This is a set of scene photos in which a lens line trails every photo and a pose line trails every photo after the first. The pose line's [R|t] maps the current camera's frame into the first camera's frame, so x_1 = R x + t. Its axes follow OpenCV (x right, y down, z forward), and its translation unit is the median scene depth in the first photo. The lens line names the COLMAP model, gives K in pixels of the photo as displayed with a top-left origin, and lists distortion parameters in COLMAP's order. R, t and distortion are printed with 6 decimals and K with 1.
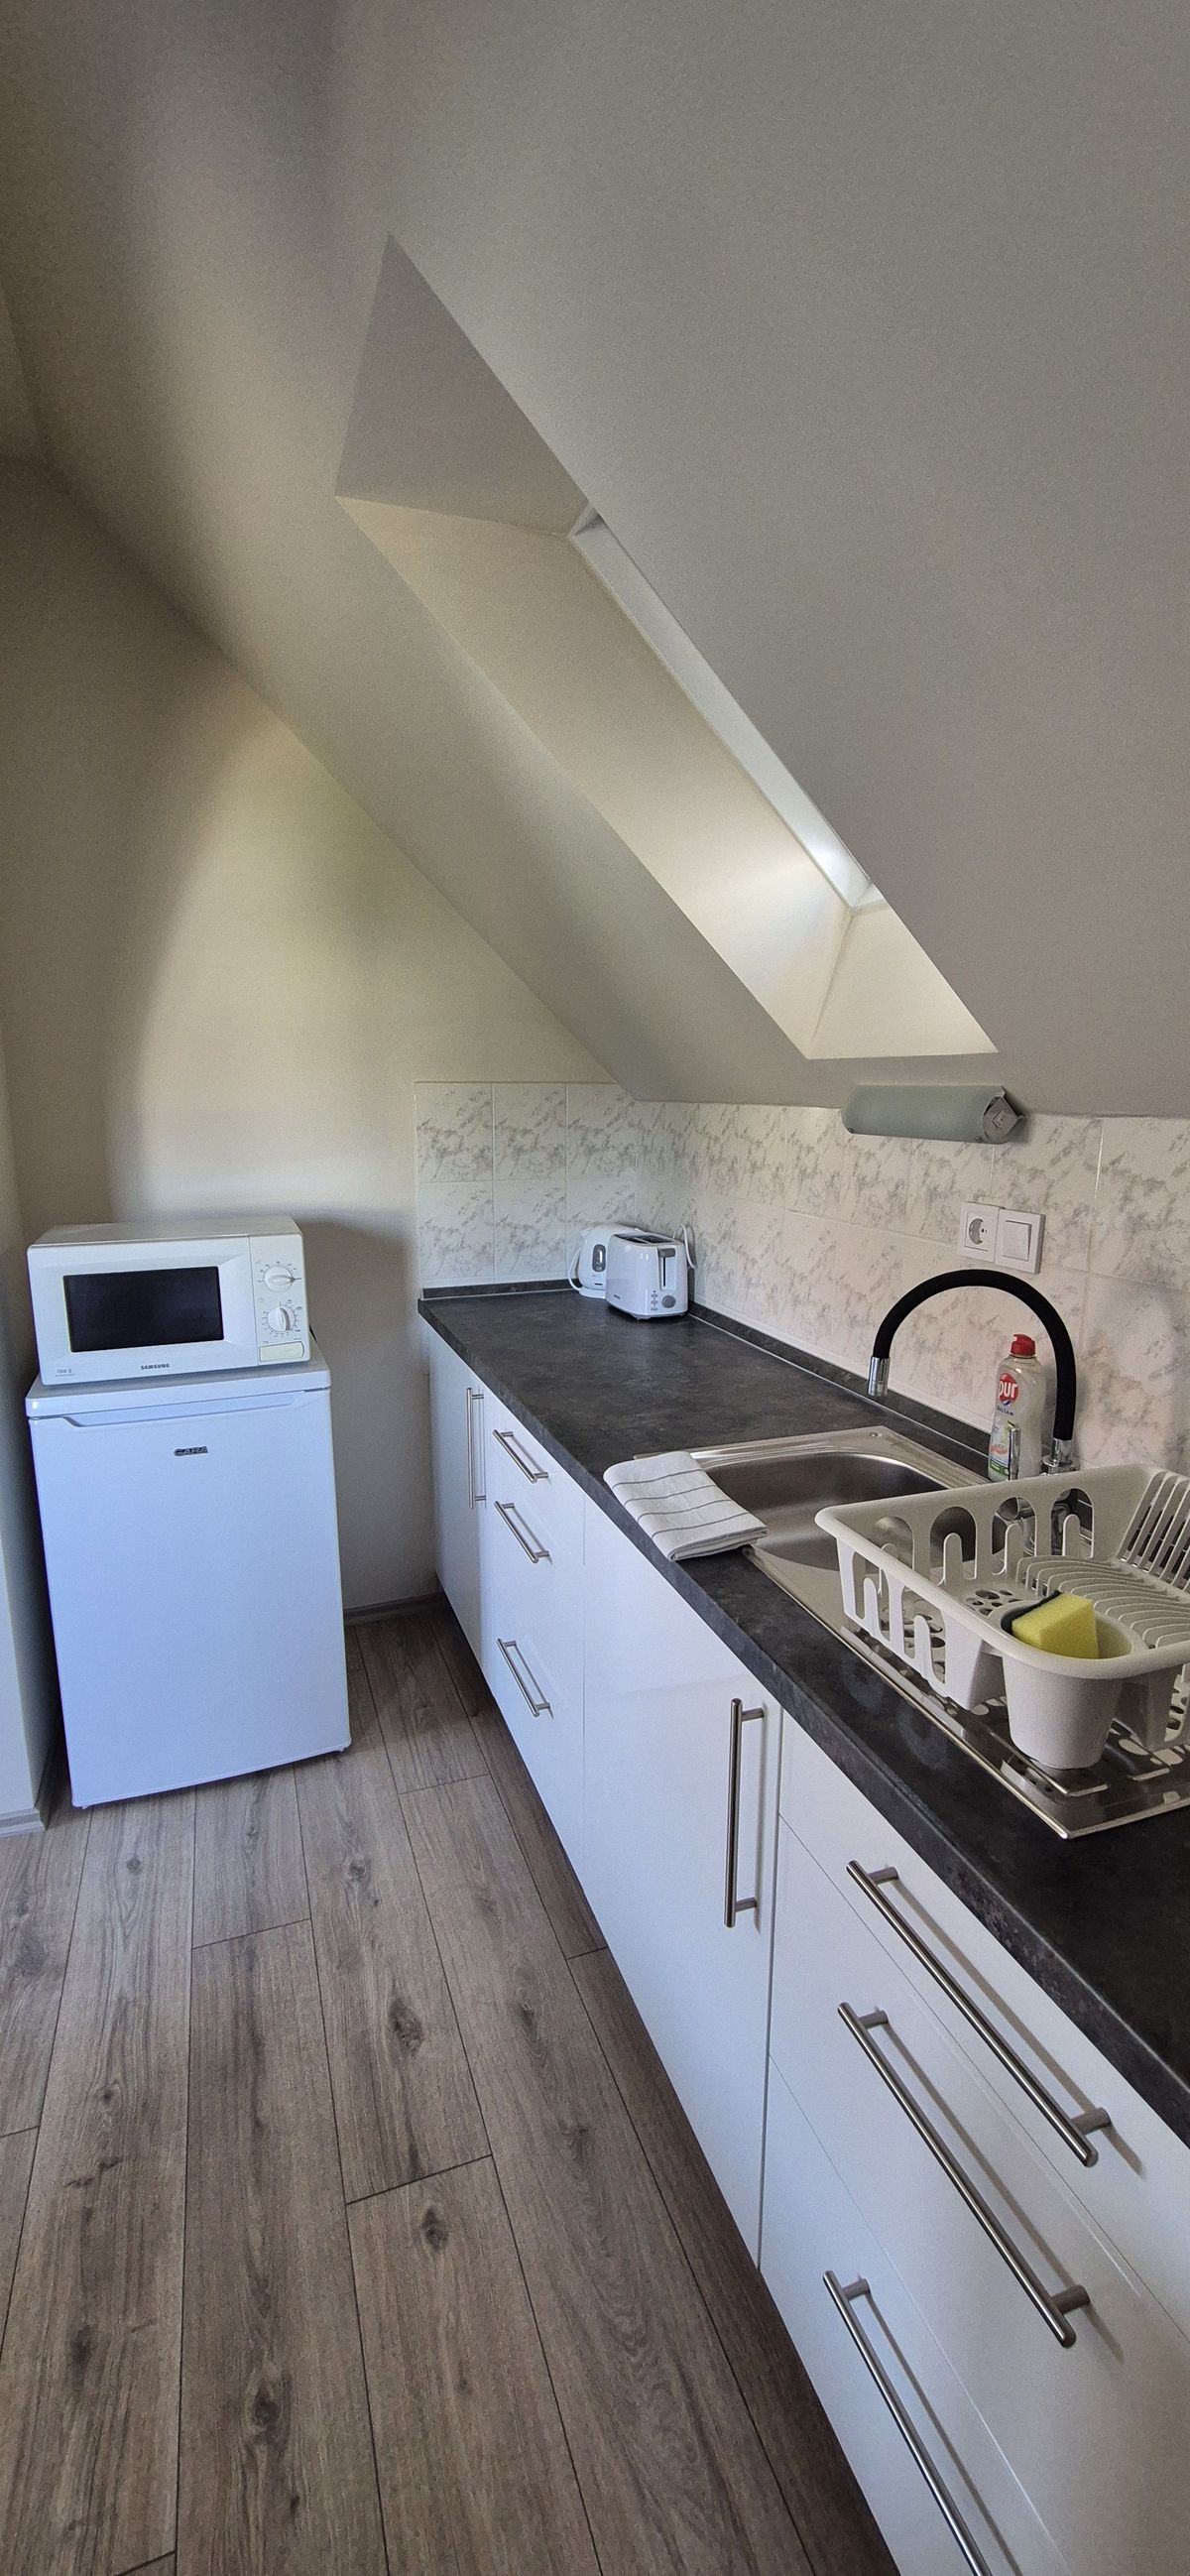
lens RADIAL K [[1056.0, 0, 592.3], [0, 1056.0, 1289.1], [0, 0, 1]] dist [-0.000473, 0.003593]
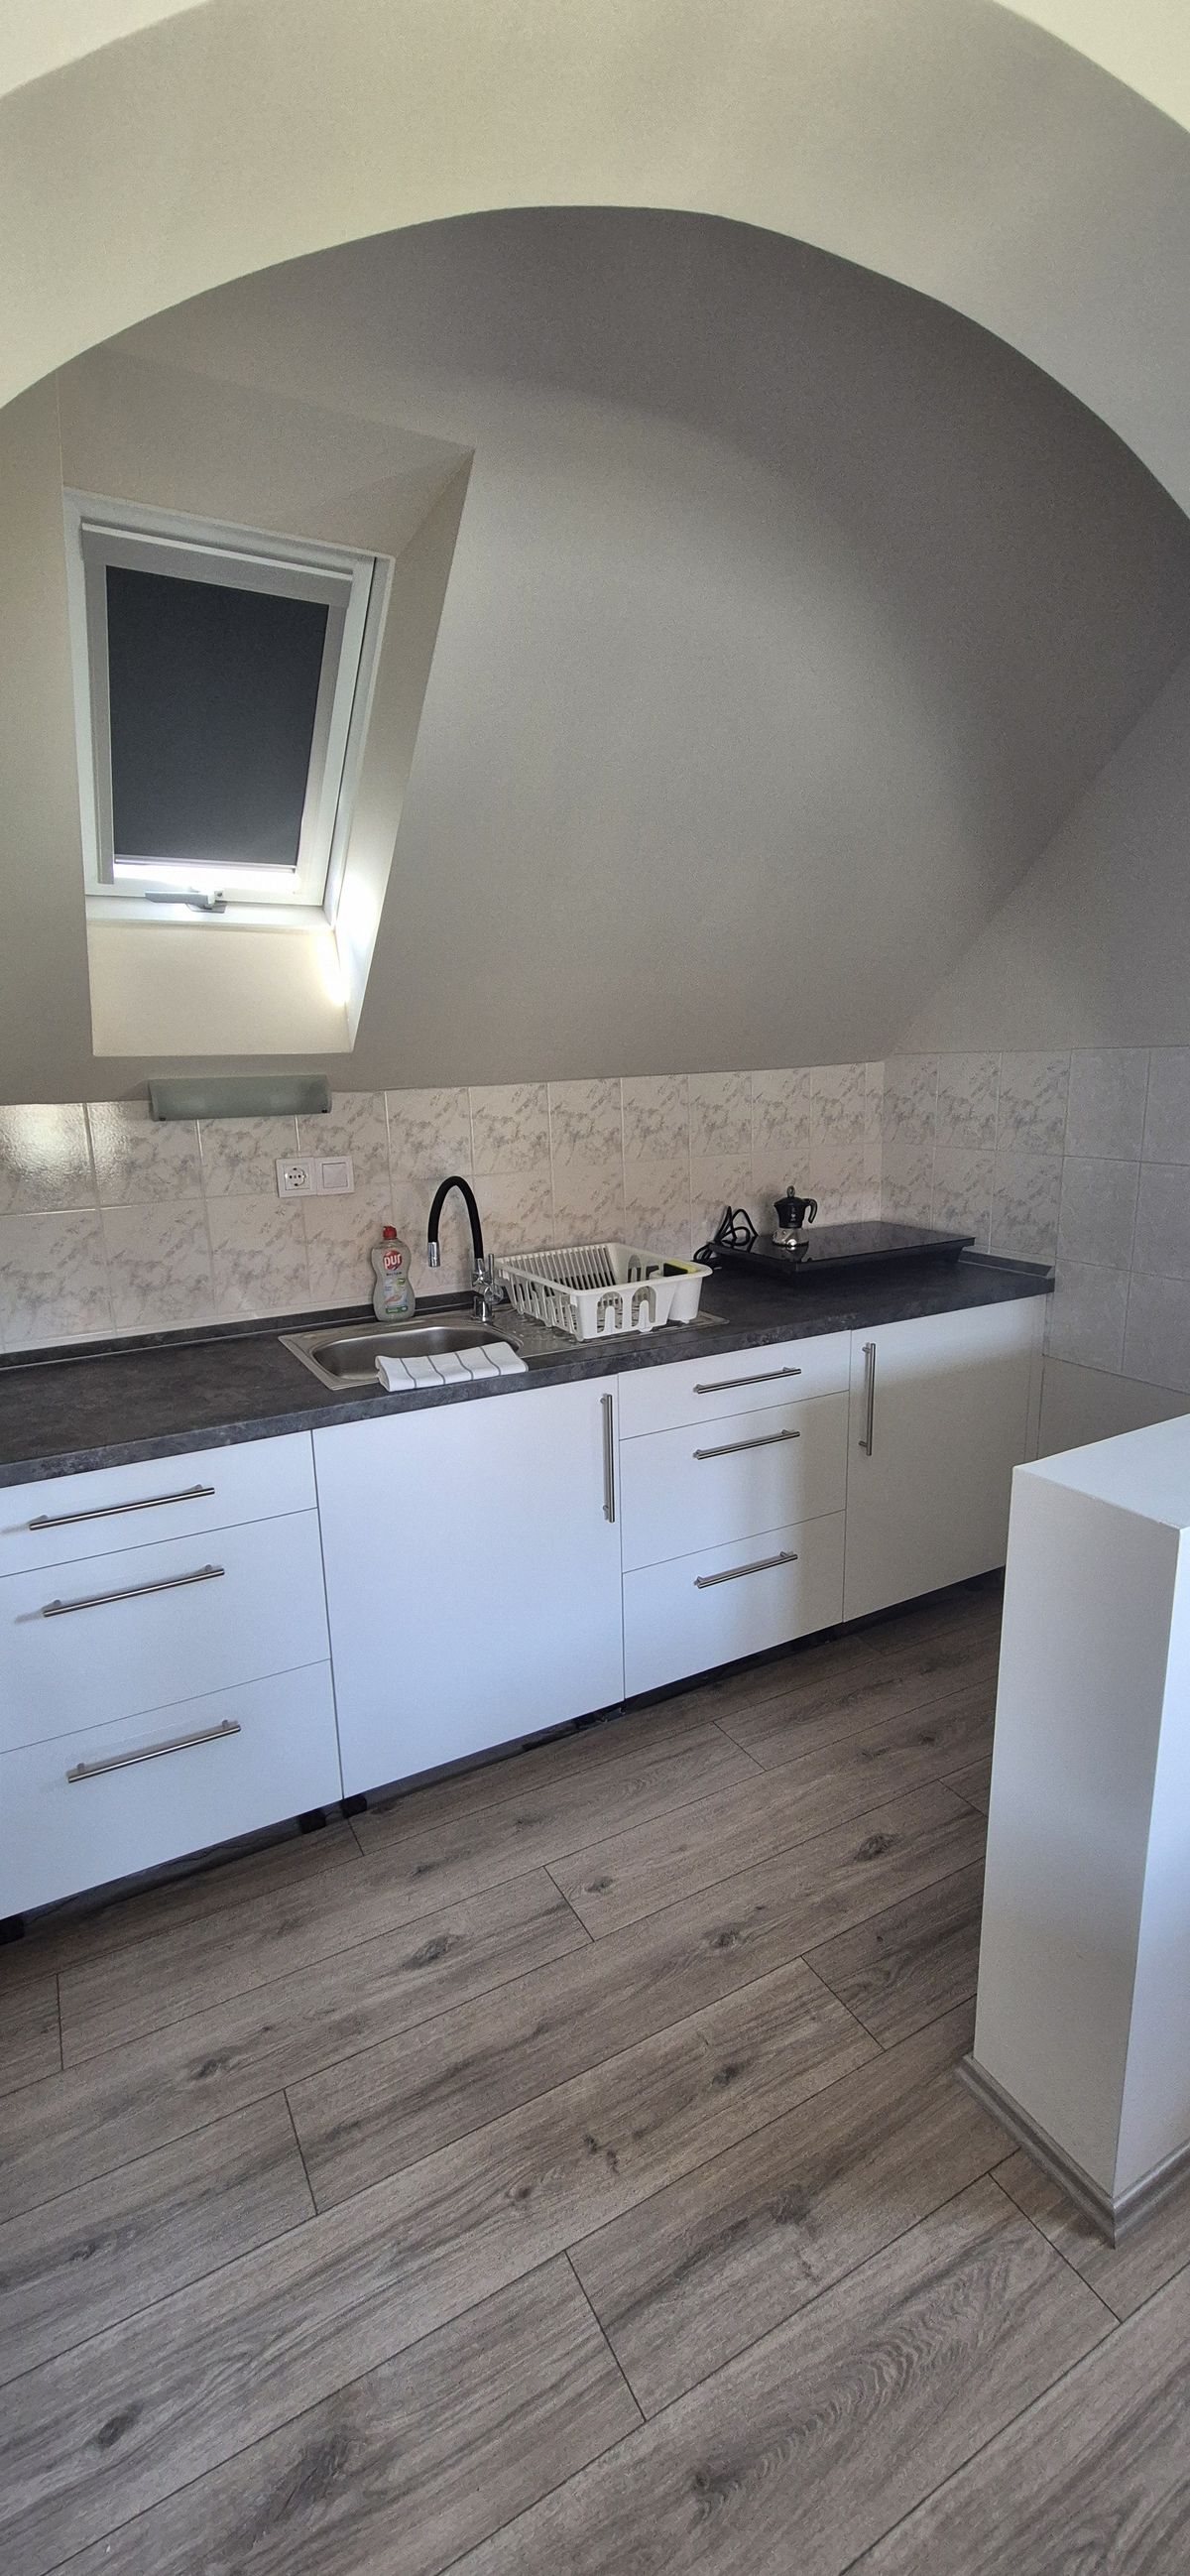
lens RADIAL K [[1056.0, 0, 592.3], [0, 1056.0, 1289.1], [0, 0, 1]] dist [-0.000473, 0.003593]
pose [[-0.154563, -0.206934, 0.966069, -1.217251], [0.213059, 0.947830, 0.237115, -0.180423], [-0.964736, 0.242479, -0.102410, 0.872427]]
